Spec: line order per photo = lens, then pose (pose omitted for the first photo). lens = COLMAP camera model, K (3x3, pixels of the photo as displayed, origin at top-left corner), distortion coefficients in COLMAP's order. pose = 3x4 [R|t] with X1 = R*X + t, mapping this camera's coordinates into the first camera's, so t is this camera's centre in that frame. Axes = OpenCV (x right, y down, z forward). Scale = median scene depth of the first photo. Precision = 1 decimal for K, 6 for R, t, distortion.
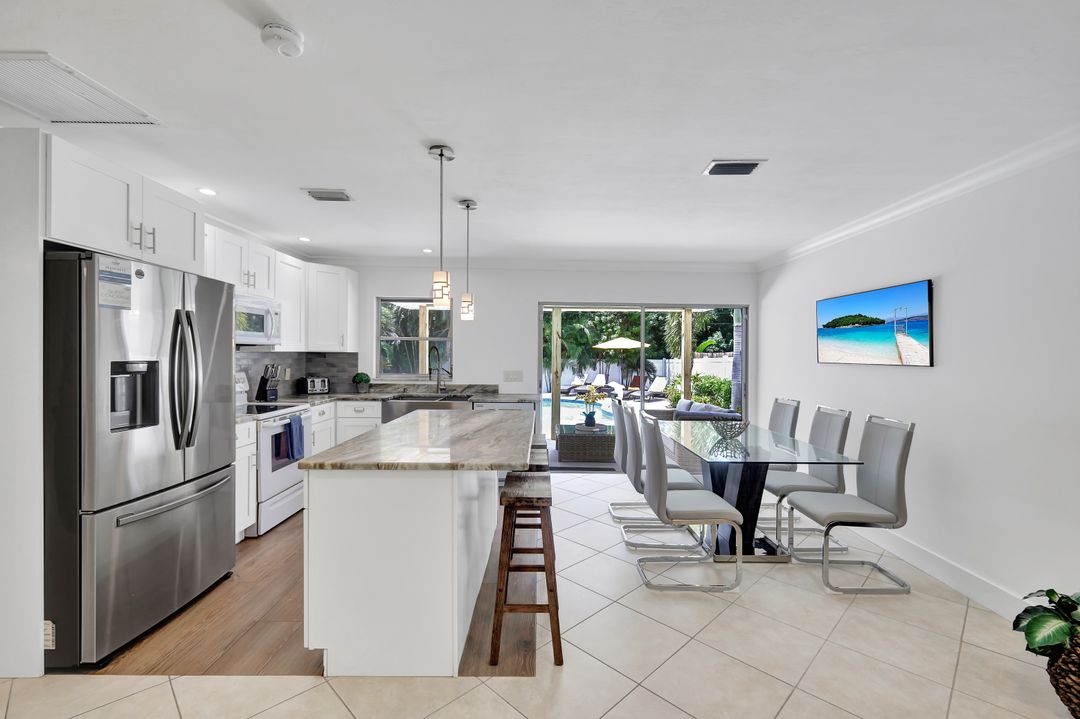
lens RADIAL K [[475.1, 0, 539.5], [0, 475.1, 348.2], [0, 0, 1]] dist [0.000000, -0.000233]
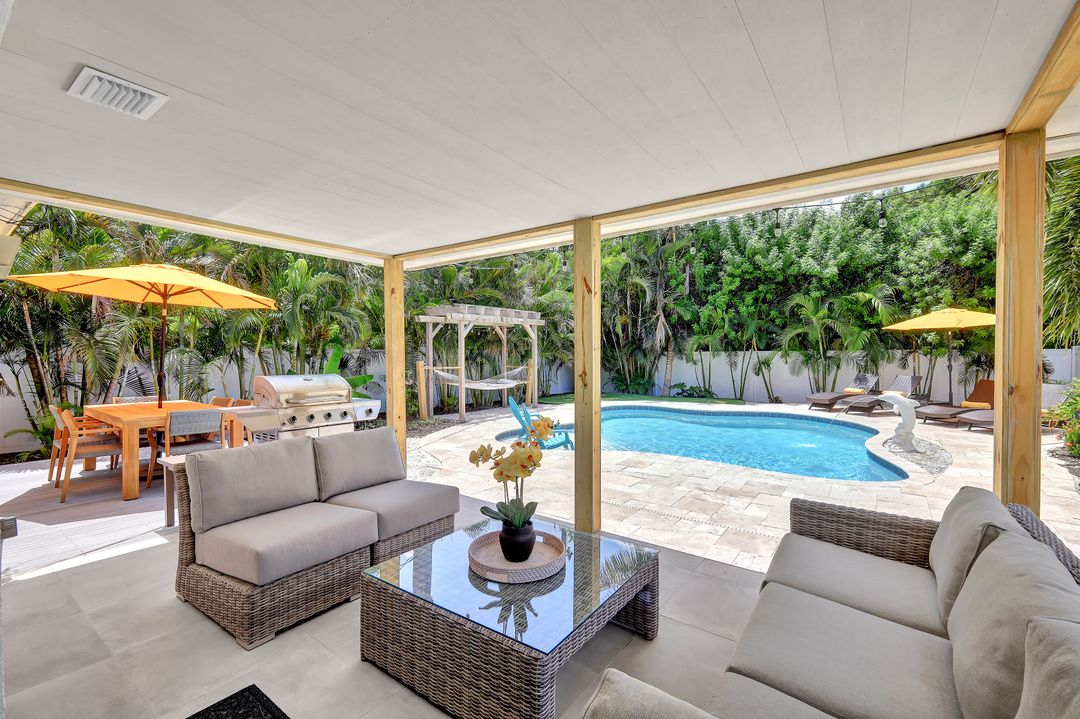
lens RADIAL K [[469.9, 0, 545.0], [0, 469.9, 359.6], [0, 0, 1]] dist [0.002955, 0.000125]
pose [[0.808476, -0.006754, -0.588490, 0.397956], [0.023998, 0.999481, 0.021499, 0.044654], [0.588039, -0.031504, 0.808219, 1.013302]]
